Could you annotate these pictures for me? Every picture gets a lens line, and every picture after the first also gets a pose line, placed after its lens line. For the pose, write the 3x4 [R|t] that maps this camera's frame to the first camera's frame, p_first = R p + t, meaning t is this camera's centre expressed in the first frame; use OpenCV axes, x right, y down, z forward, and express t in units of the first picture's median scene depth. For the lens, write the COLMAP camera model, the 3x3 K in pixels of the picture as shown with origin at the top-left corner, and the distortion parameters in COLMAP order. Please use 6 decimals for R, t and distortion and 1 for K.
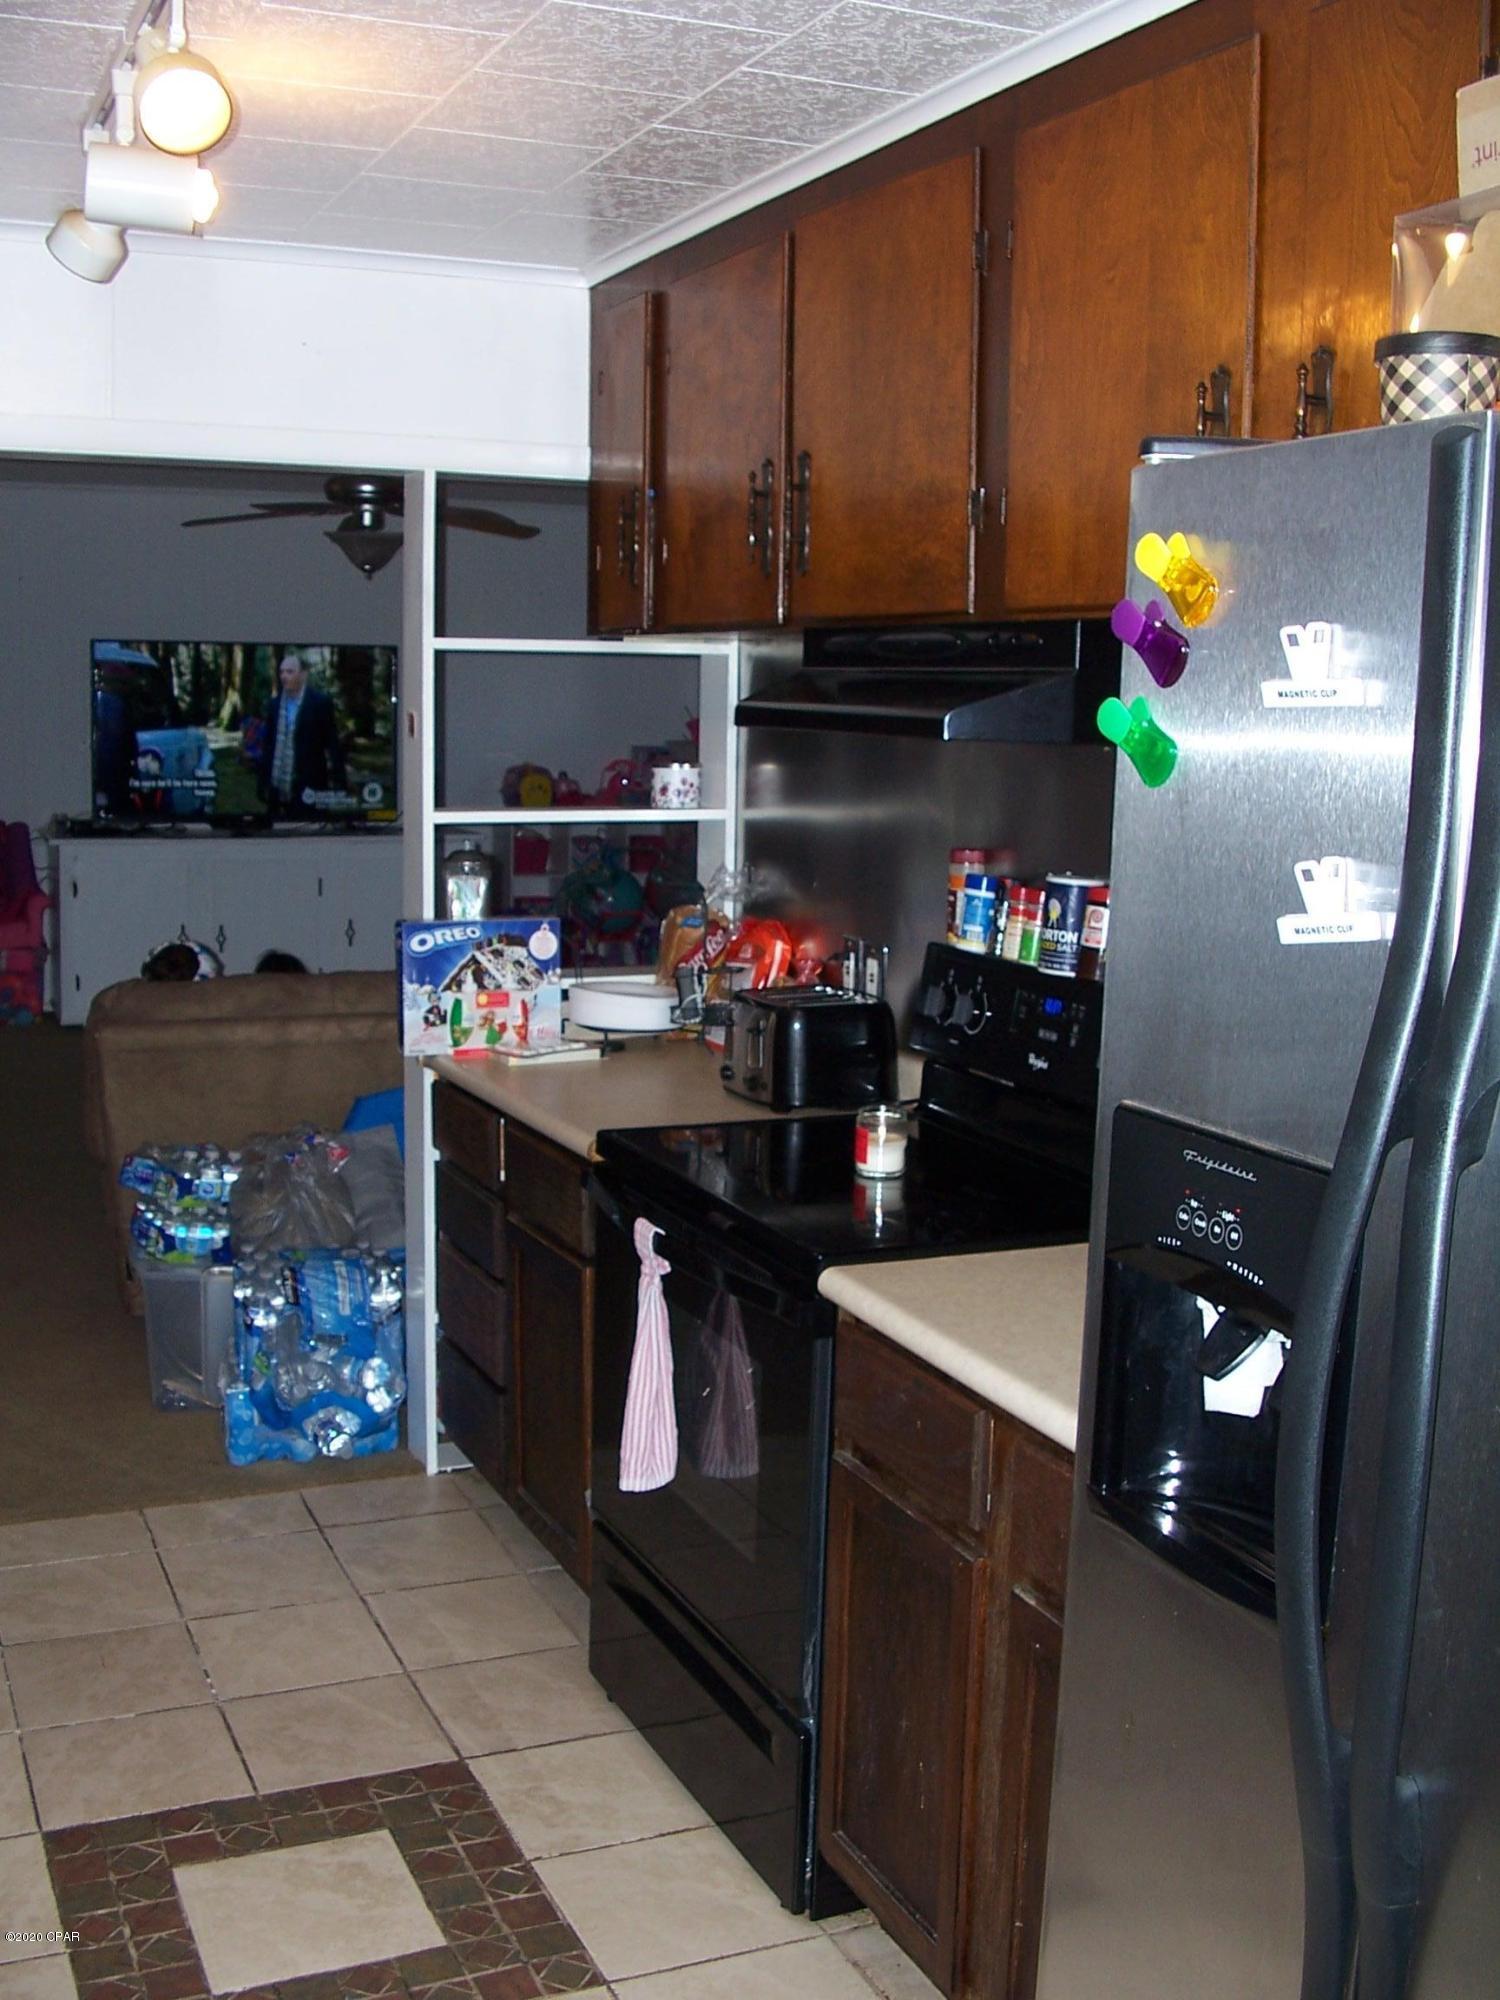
lens RADIAL K [[2078.8, 0, 750.0], [0, 2078.8, 999.8], [0, 0, 1]] dist [-0.117097, 0.000000]
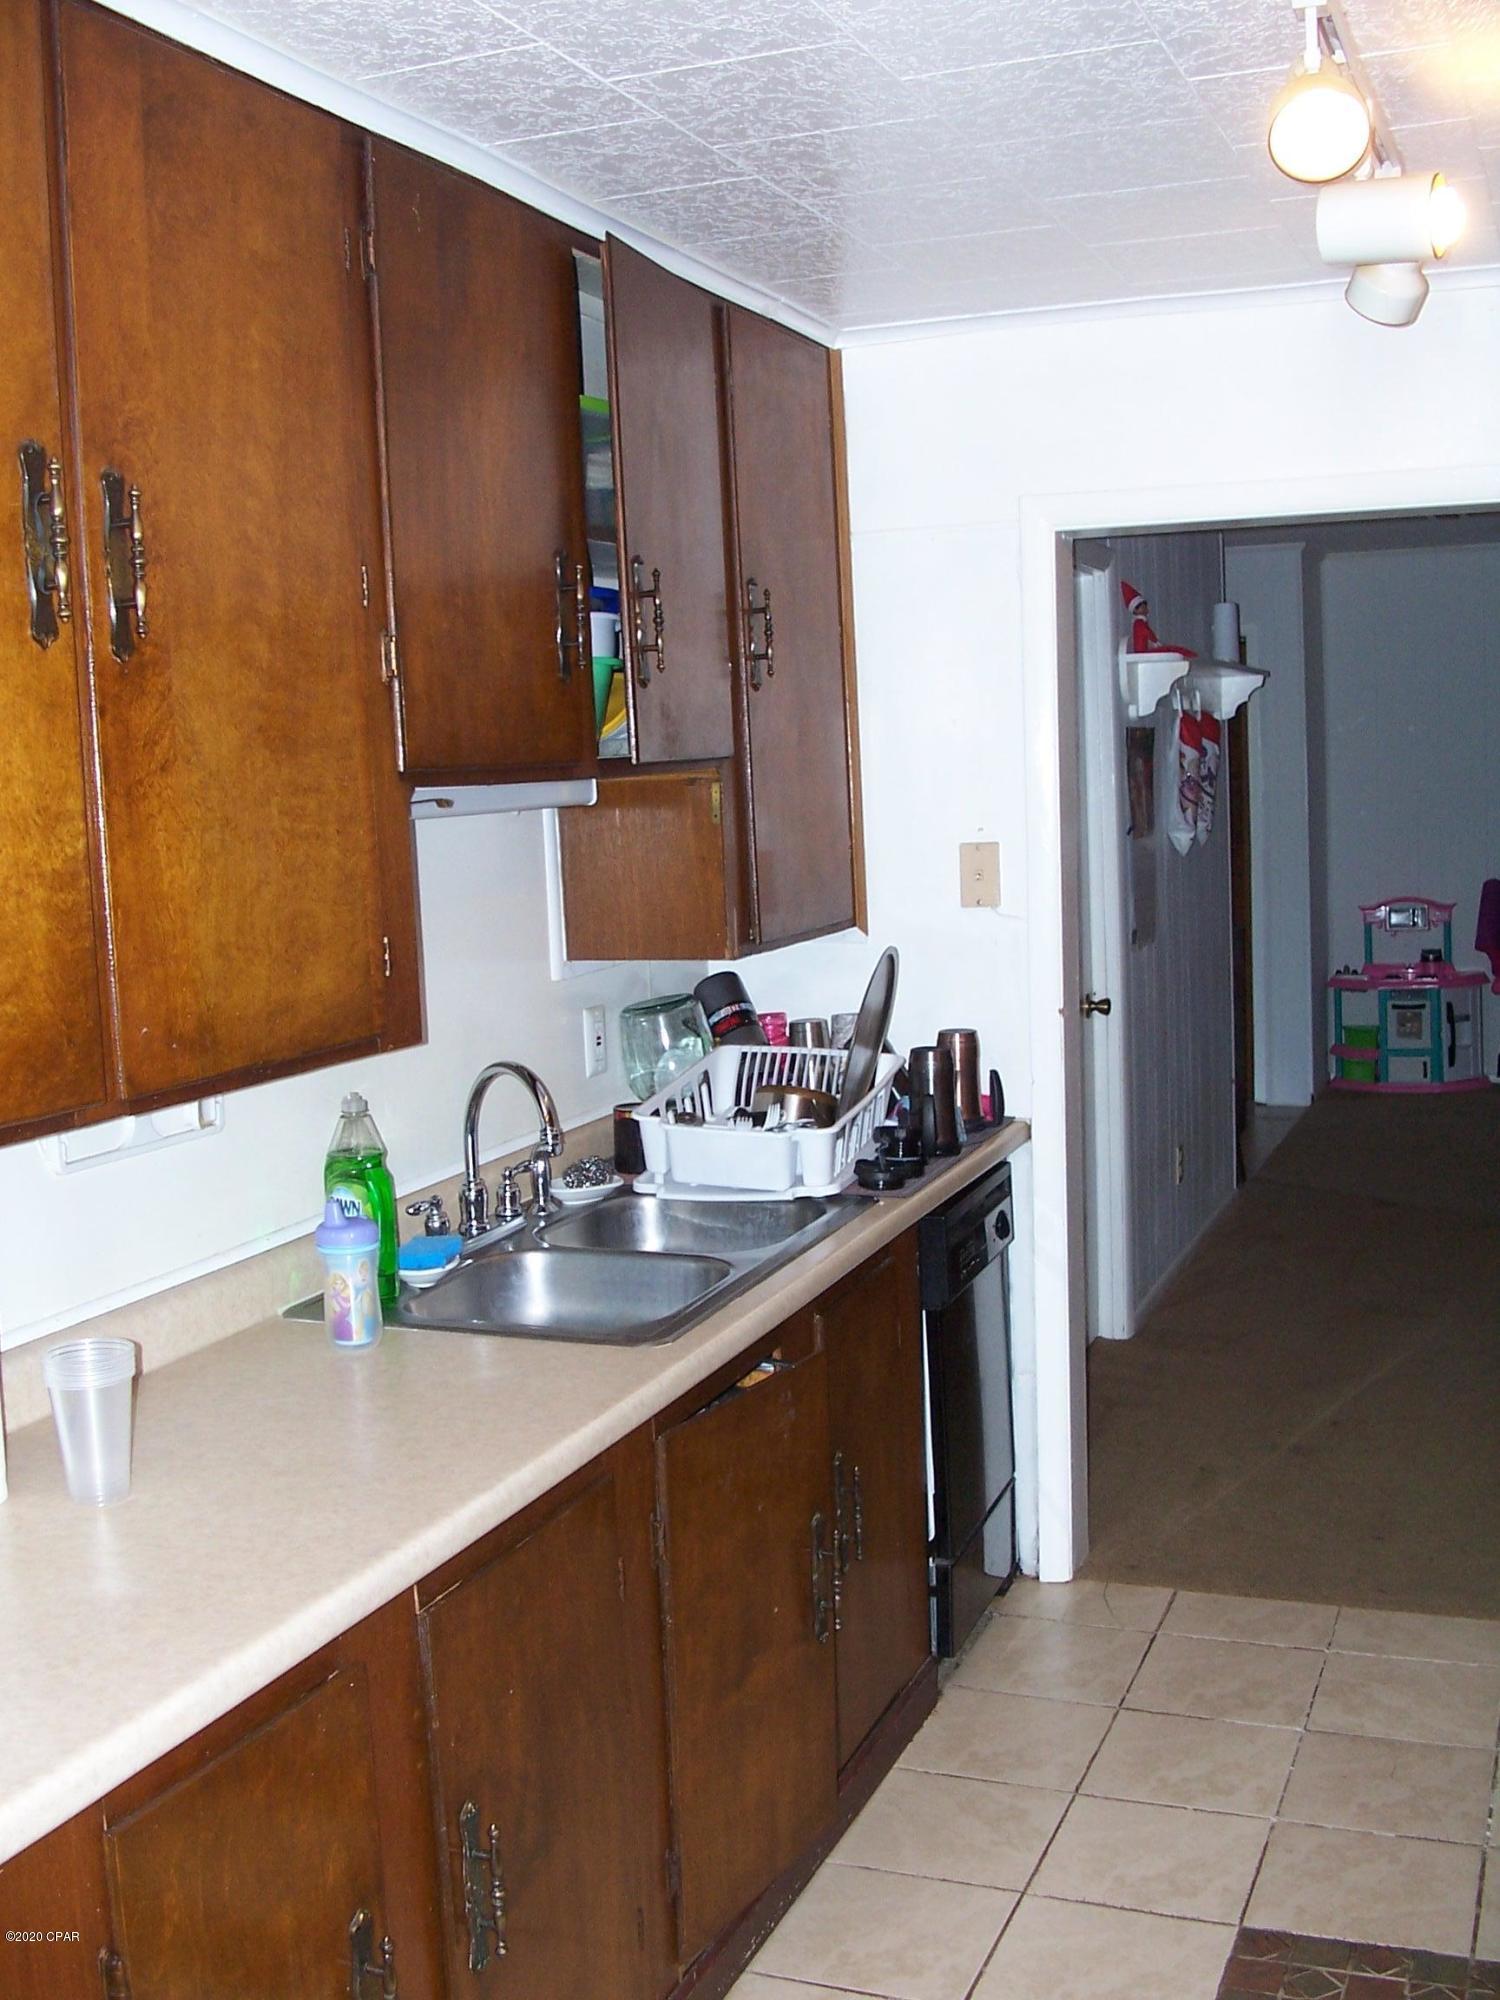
lens RADIAL K [[2078.8, 0, 750.5], [0, 2078.8, 1001.8], [0, 0, 1]] dist [-0.117097, 0.000000]
pose [[0.684511, 0.037144, -0.728055, 0.176324], [-0.056949, 0.998374, -0.002608, -0.017498], [0.726774, 0.043247, 0.685513, 0.133802]]
